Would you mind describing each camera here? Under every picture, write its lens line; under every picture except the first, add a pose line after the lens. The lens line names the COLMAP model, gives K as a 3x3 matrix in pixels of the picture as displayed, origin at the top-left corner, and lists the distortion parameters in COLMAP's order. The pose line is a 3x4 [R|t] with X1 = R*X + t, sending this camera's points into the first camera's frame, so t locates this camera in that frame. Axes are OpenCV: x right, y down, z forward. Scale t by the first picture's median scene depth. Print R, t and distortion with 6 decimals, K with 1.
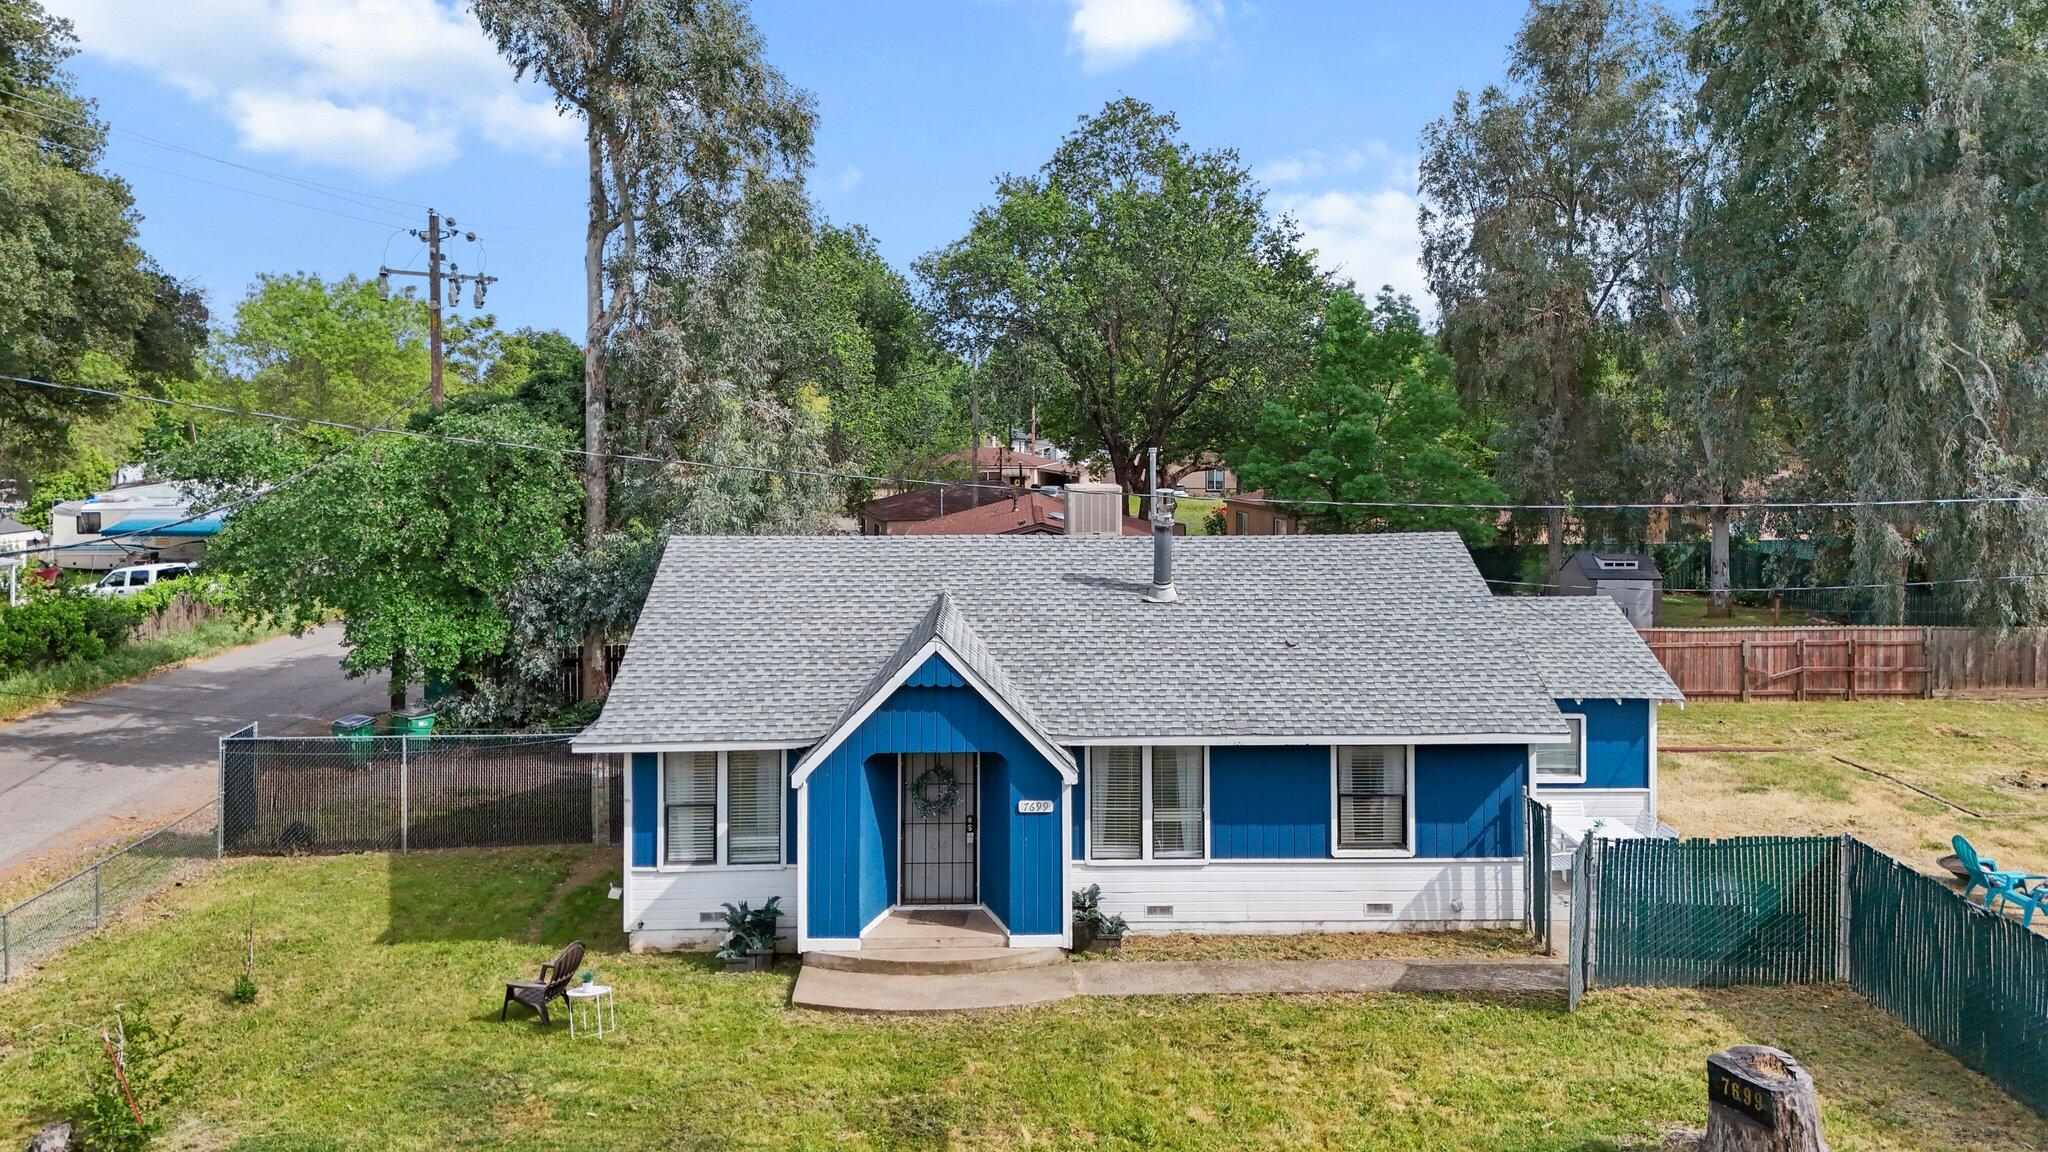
lens RADIAL K [[1477.5, 0, 1024.6], [0, 1477.5, 436.2], [0, 0, 1]] dist [0.041075, -0.008777]
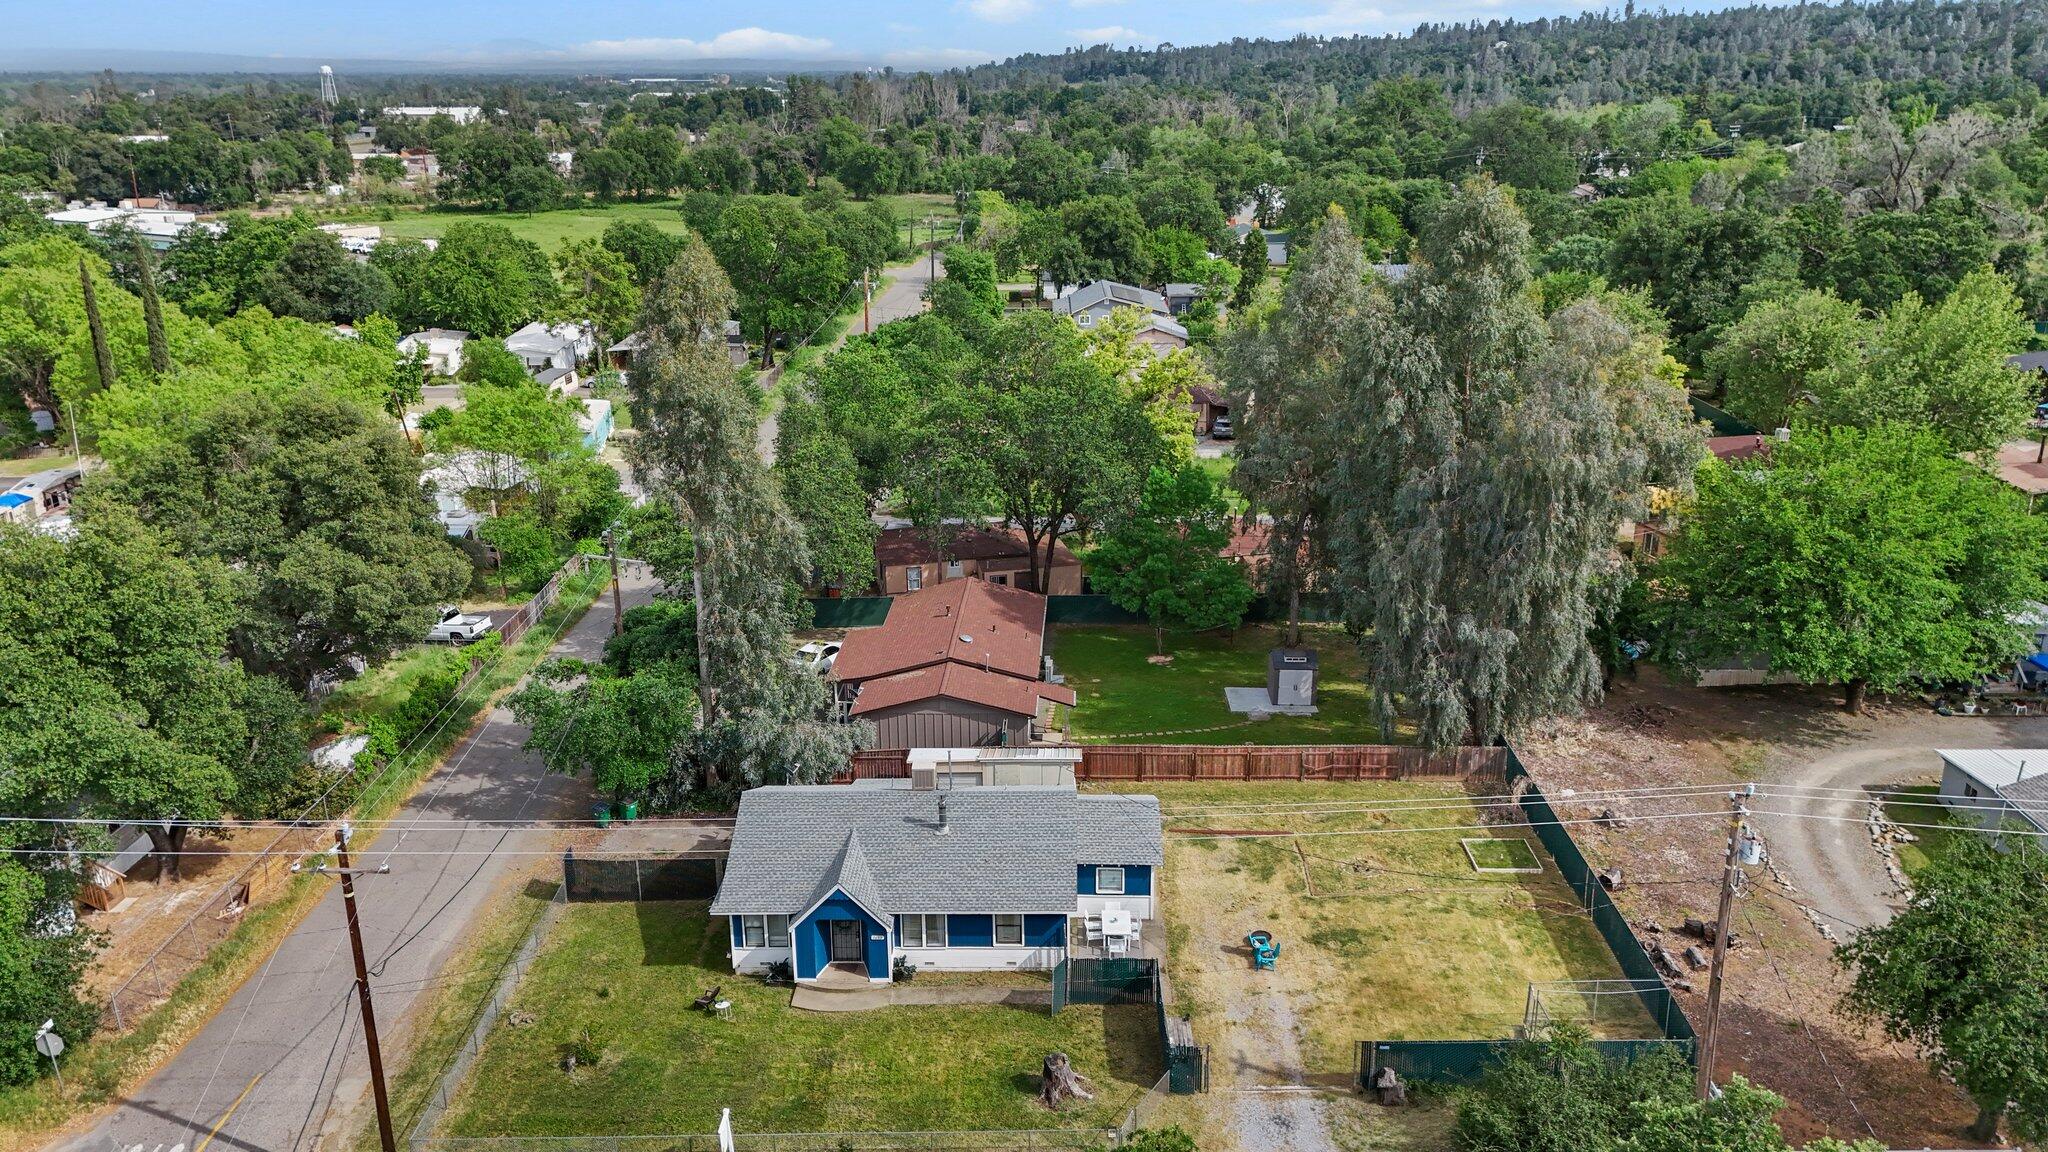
lens RADIAL K [[1477.5, 0, 1036.7], [0, 1477.5, 519.8], [0, 0, 1]] dist [0.041075, -0.008777]
pose [[0.998701, 0.009746, -0.050017, 0.427103], [0.004107, 0.962956, 0.269629, -1.221756], [0.050792, -0.269484, 0.961664, -1.407892]]
